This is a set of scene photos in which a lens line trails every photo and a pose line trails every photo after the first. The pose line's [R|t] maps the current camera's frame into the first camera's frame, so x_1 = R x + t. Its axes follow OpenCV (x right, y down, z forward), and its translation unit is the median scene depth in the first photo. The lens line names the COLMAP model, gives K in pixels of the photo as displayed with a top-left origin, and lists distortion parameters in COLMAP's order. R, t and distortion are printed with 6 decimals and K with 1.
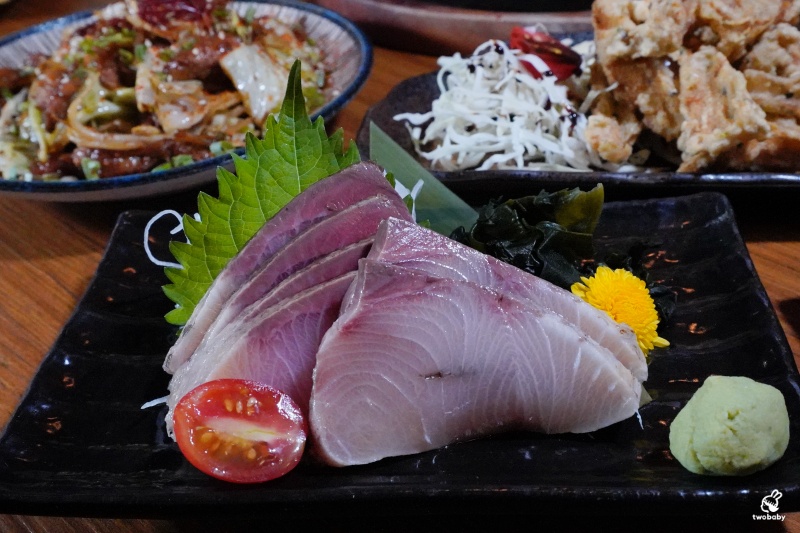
lens RADIAL K [[982.2, 0, 400.3], [0, 982.2, 265.3], [0, 0, 1]] dist [0.020311, 0.000000]
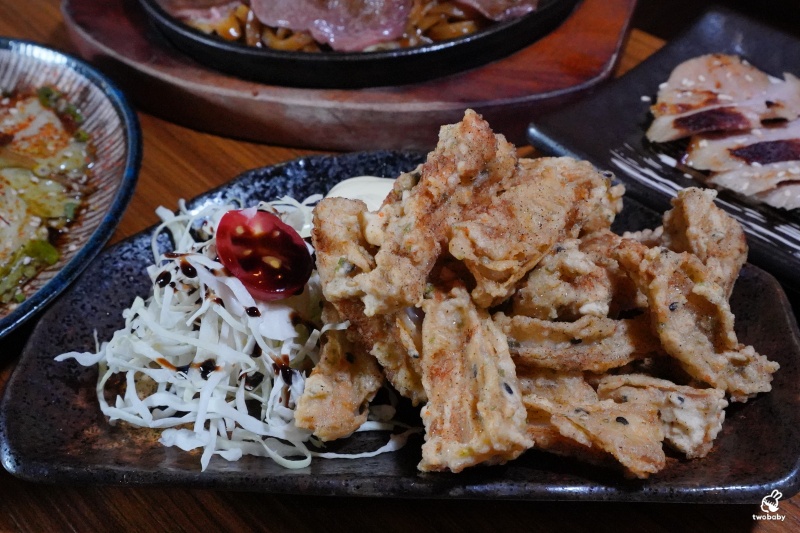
lens RADIAL K [[982.2, 0, 394.5], [0, 982.2, 262.9], [0, 0, 1]] dist [0.020311, 0.000000]
pose [[0.998226, -0.031052, 0.050808, 0.289881], [0.022011, 0.985250, 0.169698, -0.464723], [-0.055328, -0.168278, 0.984186, 0.380677]]
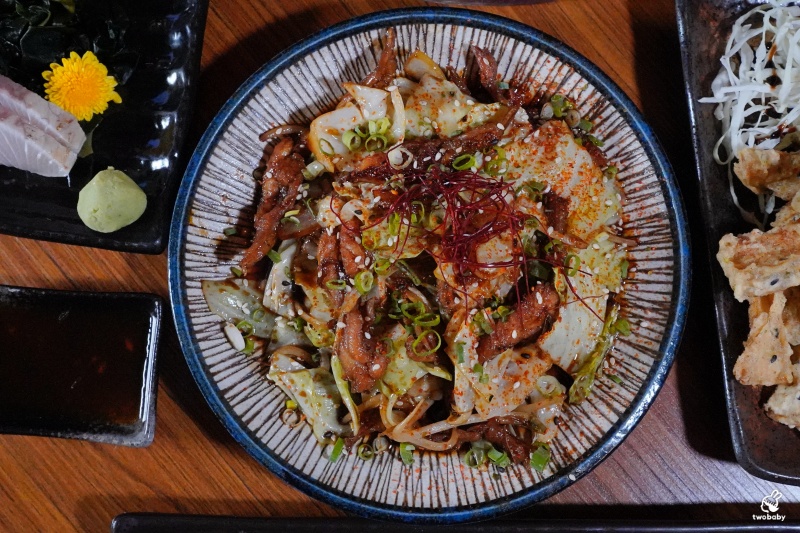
lens RADIAL K [[982.2, 0, 406.3], [0, 982.2, 270.3], [0, 0, 1]] dist [0.020311, 0.000000]
pose [[0.217000, 0.975464, -0.037161, 0.357280], [-0.551509, 0.153920, 0.819846, -1.036066], [0.805450, -0.157411, 0.571377, 0.041574]]
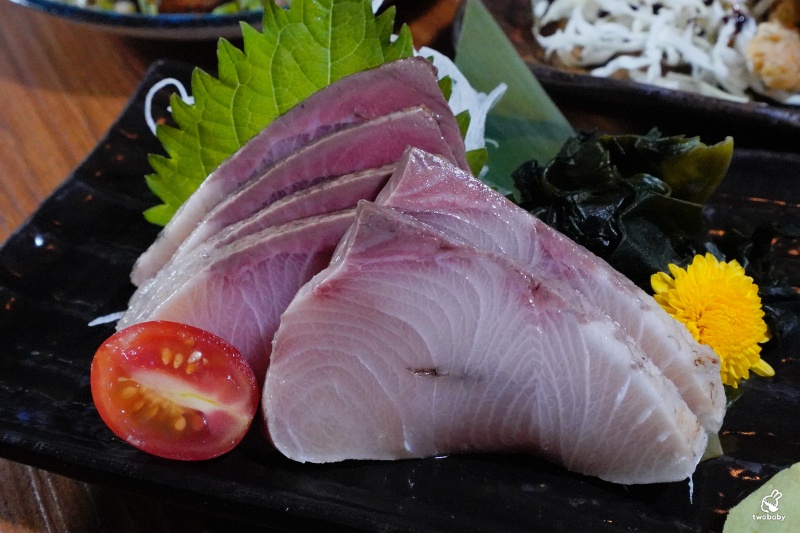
lens RADIAL K [[982.2, 0, 398.0], [0, 982.2, 270.7], [0, 0, 1]] dist [0.020311, 0.000000]
pose [[0.968168, 0.188925, -0.164191, 0.109157], [-0.155636, 0.968125, 0.196242, -0.096113], [0.196033, -0.164441, 0.966711, 0.249581]]
